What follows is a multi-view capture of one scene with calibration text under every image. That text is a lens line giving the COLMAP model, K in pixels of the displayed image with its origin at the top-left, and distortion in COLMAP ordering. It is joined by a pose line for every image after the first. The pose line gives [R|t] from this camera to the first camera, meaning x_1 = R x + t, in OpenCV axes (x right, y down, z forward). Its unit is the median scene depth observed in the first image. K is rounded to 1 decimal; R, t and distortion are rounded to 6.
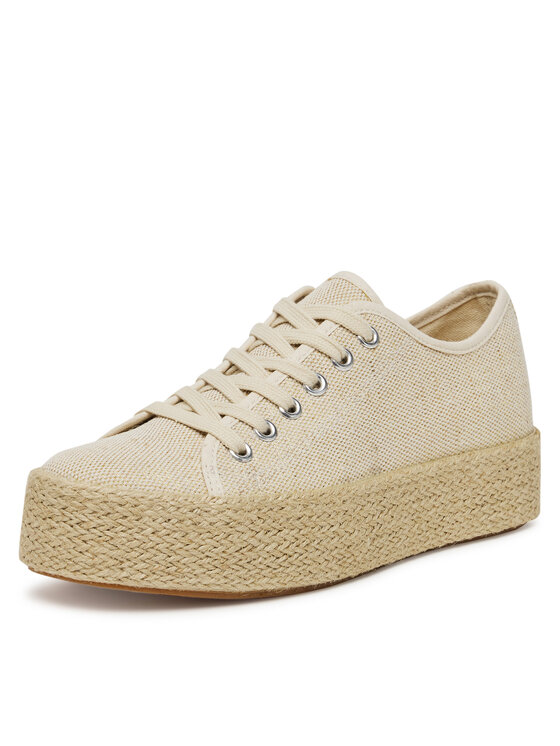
lens RADIAL K [[2194.1, 0, 280.0], [0, 2194.1, 373.0], [0, 0, 1]] dist [-0.005662, -0.259119]
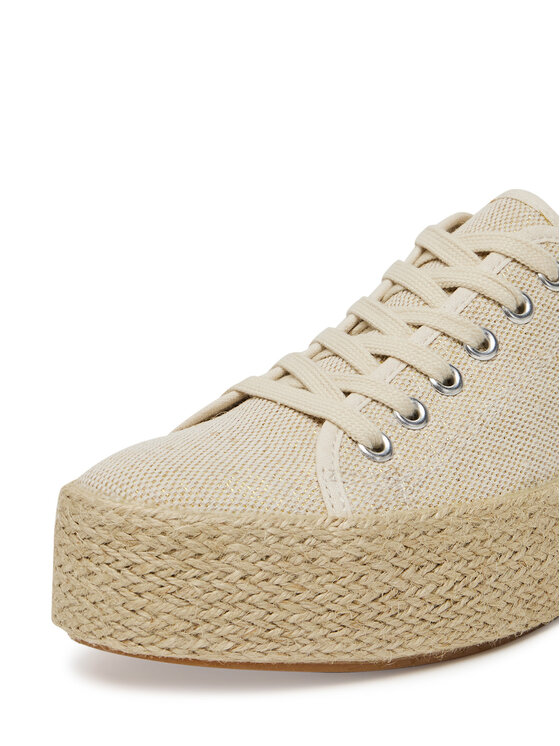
lens RADIAL K [[1044.3, 0, 358.7], [0, 1044.3, 372.2], [0, 0, 1]] dist [0.206089, 0.011889]
pose [[0.998408, -0.032754, -0.045919, -0.007551], [0.032359, 0.999433, -0.009336, 0.016166], [0.046199, 0.007835, 0.998902, 0.680194]]
